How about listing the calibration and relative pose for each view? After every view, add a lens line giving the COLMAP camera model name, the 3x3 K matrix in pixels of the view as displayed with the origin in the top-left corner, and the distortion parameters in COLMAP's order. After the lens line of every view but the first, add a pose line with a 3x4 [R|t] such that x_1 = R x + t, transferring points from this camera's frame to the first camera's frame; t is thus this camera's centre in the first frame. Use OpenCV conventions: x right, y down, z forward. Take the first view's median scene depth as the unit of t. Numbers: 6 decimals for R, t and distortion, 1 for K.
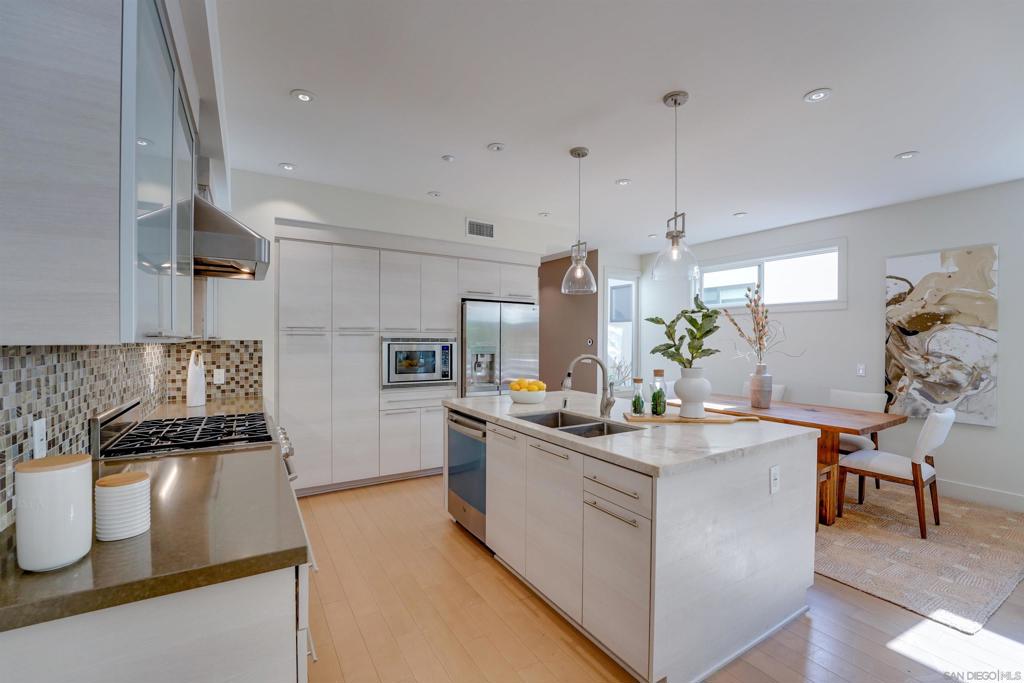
lens RADIAL K [[435.8, 0, 511.5], [0, 435.8, 342.0], [0, 0, 1]] dist [-0.029354, 0.000143]
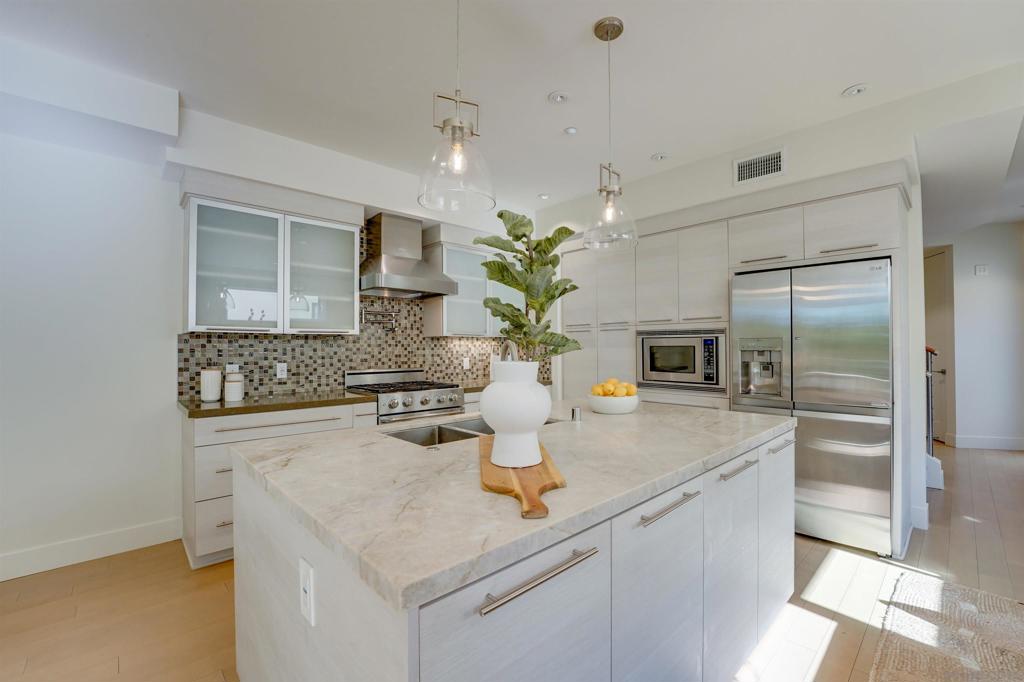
lens RADIAL K [[424.6, 0, 526.3], [0, 424.6, 339.6], [0, 0, 1]] dist [-0.025924, 0.001497]
pose [[0.213461, -0.023354, -0.976672, 0.580020], [0.001122, 0.999719, -0.023659, 0.030315], [0.976951, 0.003954, 0.213427, 0.604747]]
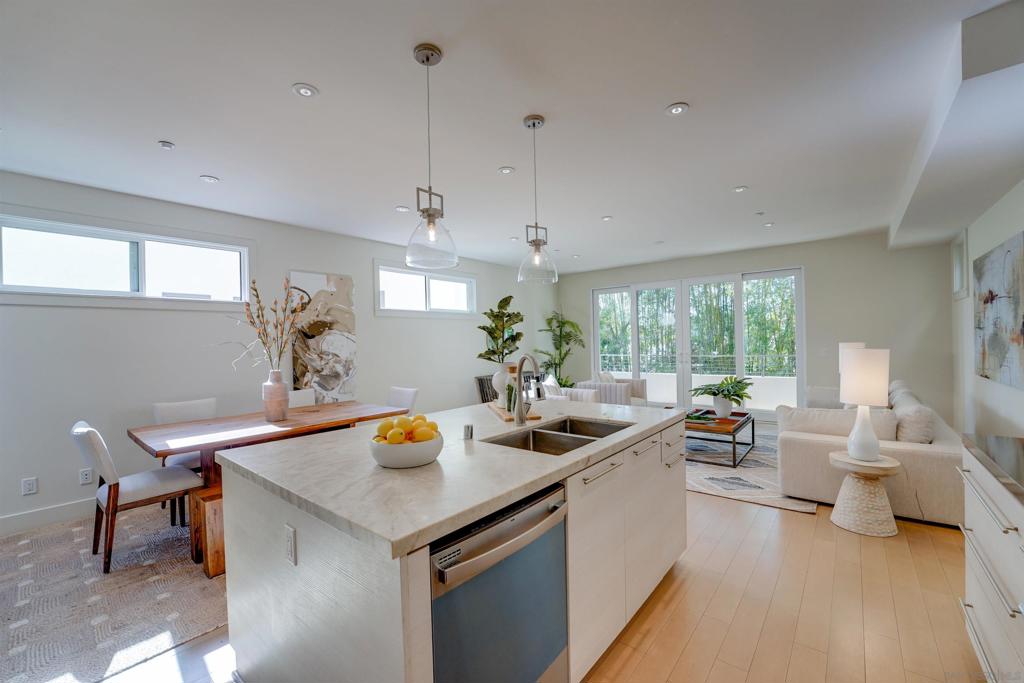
lens RADIAL K [[418.0, 0, 513.4], [0, 418.0, 343.8], [0, 0, 1]] dist [-0.032707, 0.004815]
pose [[-0.324256, -0.003203, 0.945964, -0.386491], [0.025330, 0.999606, 0.012067, -0.000263], [-0.945630, 0.027874, -0.324048, 0.877743]]
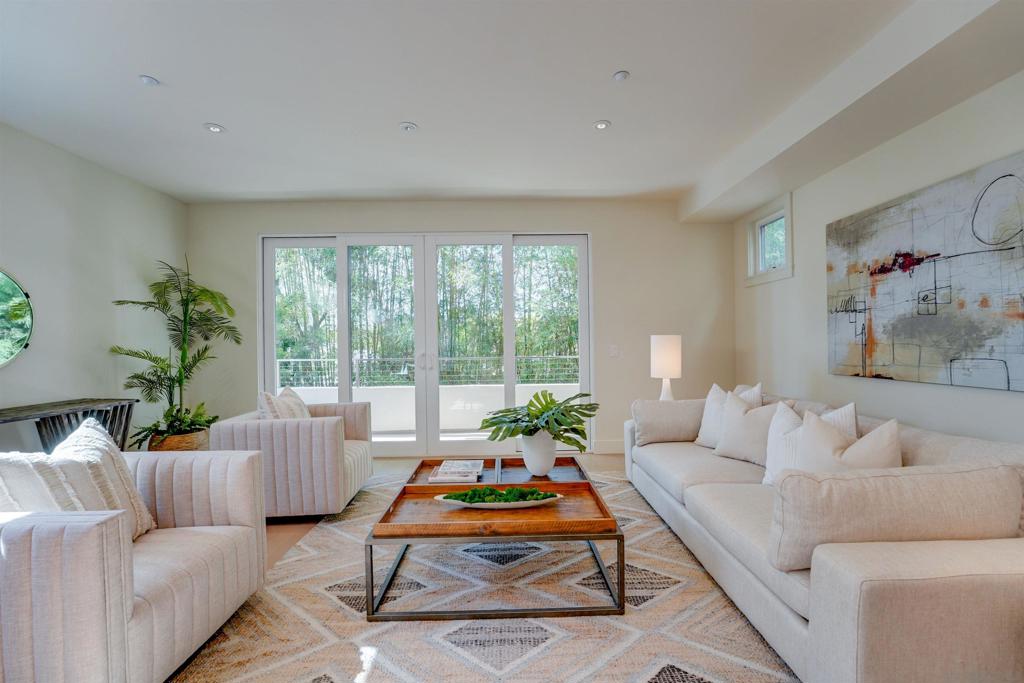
lens RADIAL K [[424.6, 0, 513.9], [0, 424.6, 343.9], [0, 0, 1]] dist [-0.025924, 0.001497]
pose [[-0.860609, 0.004972, 0.509241, 0.340618], [0.010355, 0.999916, 0.007736, 0.051420], [-0.509160, 0.011931, -0.860589, 0.427072]]
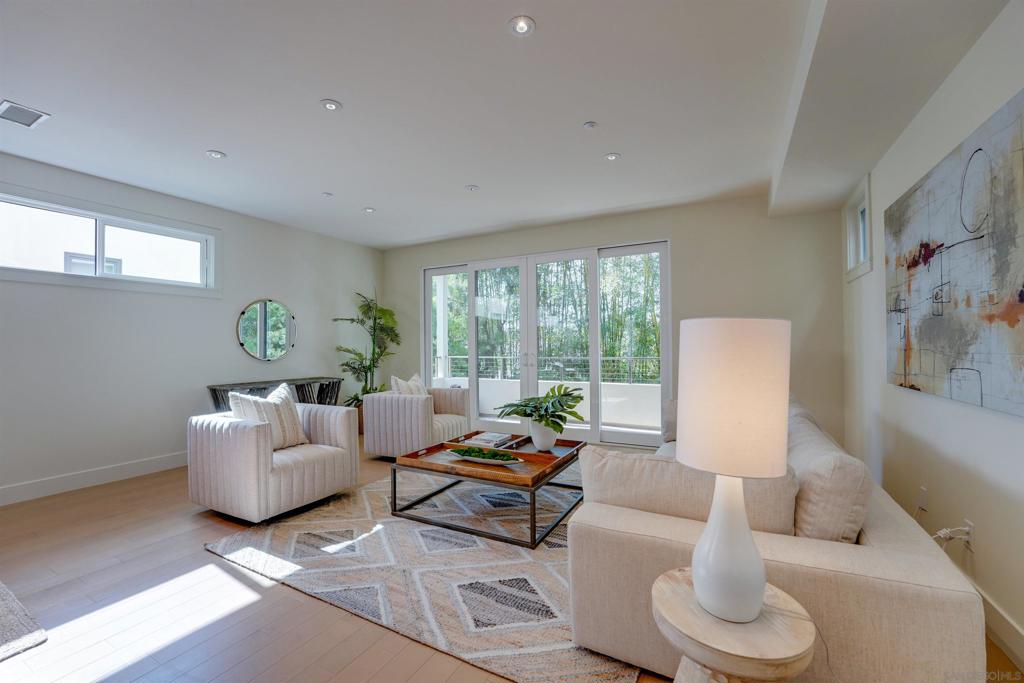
lens RADIAL K [[418.0, 0, 512.5], [0, 418.0, 342.7], [0, 0, 1]] dist [-0.032707, 0.004815]
pose [[-0.506394, 0.004459, 0.862291, -0.055980], [0.009872, 0.999951, 0.000627, 0.047851], [-0.862246, 0.008830, -0.506413, 0.302282]]
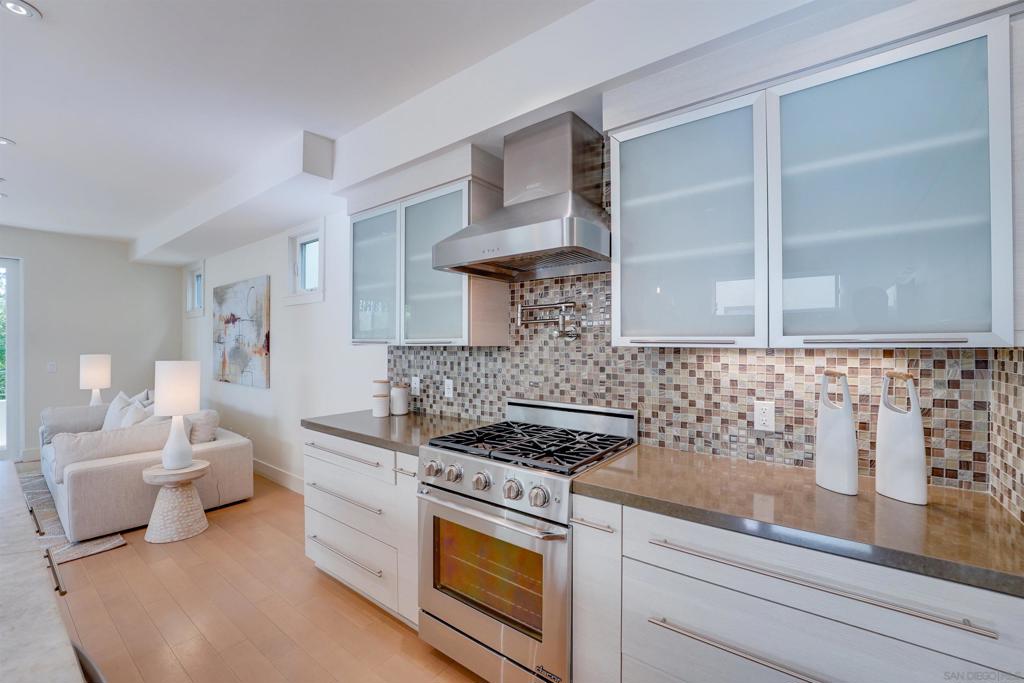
lens RADIAL K [[418.0, 0, 509.9], [0, 418.0, 341.2], [0, 0, 1]] dist [-0.032707, 0.004815]
pose [[-0.931504, -0.004298, -0.363707, -0.188522], [-0.004837, 0.999988, 0.000571, -0.007265], [0.363700, 0.002291, -0.931513, 0.987644]]
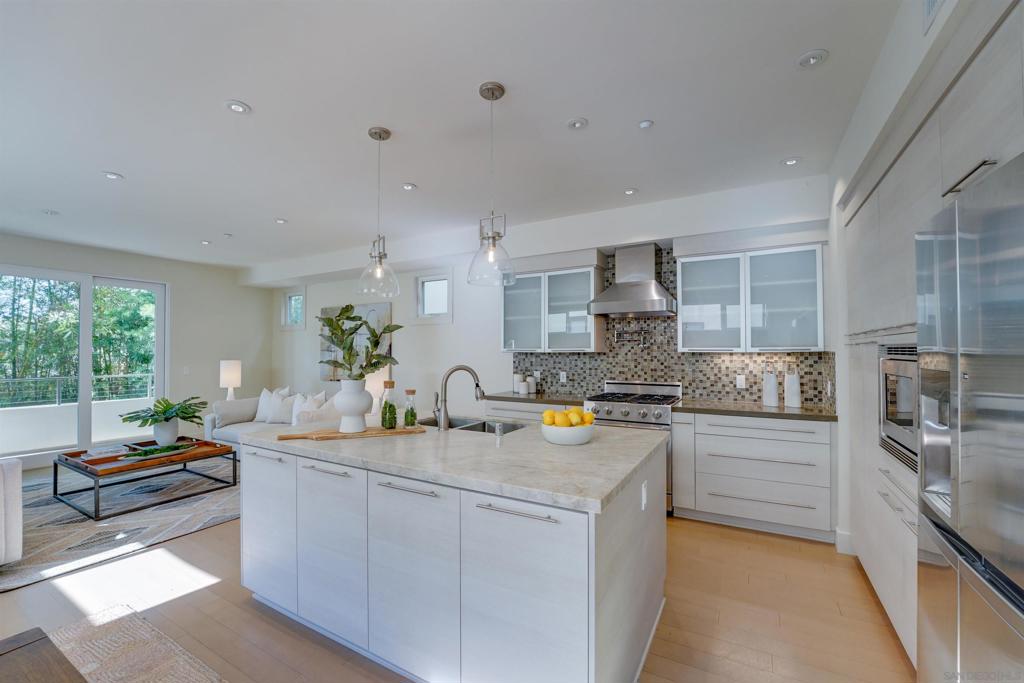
lens RADIAL K [[424.6, 0, 506.9], [0, 424.6, 343.1], [0, 0, 1]] dist [-0.025924, 0.001497]
pose [[-0.880664, -0.014114, -0.473532, 0.375007], [-0.005789, 0.999802, -0.019032, -0.001691], [0.473707, -0.014020, -0.880571, 1.305447]]
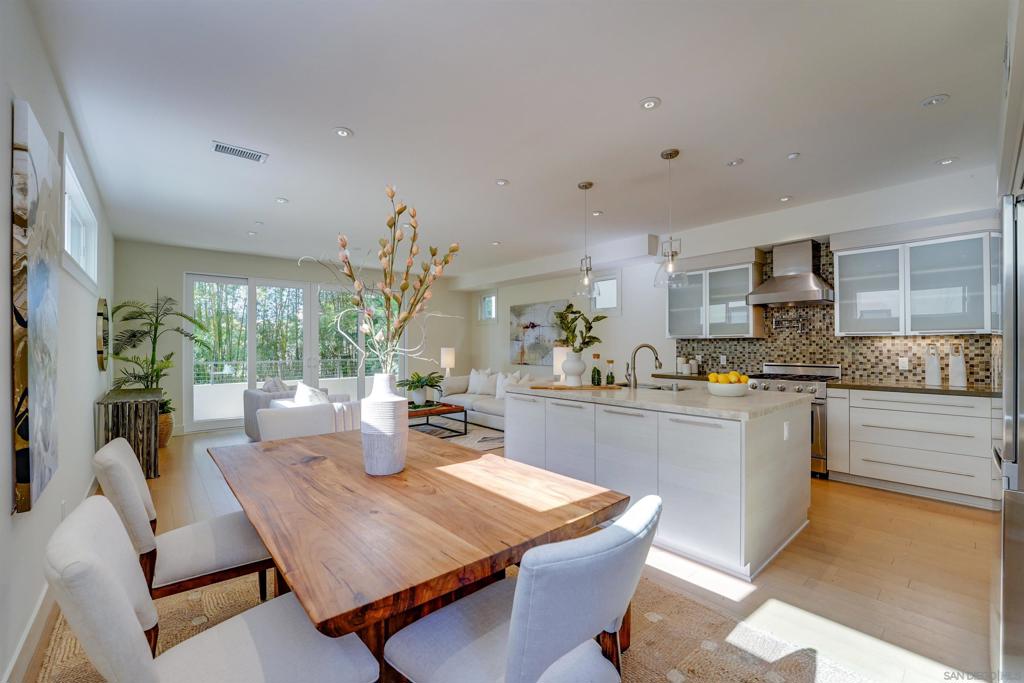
lens RADIAL K [[418.0, 0, 517.0], [0, 418.0, 342.5], [0, 0, 1]] dist [-0.032707, 0.004815]
pose [[-0.986207, -0.005215, -0.165435, 0.553013], [-0.004509, 0.999979, -0.004647, 0.023455], [0.165456, -0.003837, -0.986210, 1.545777]]
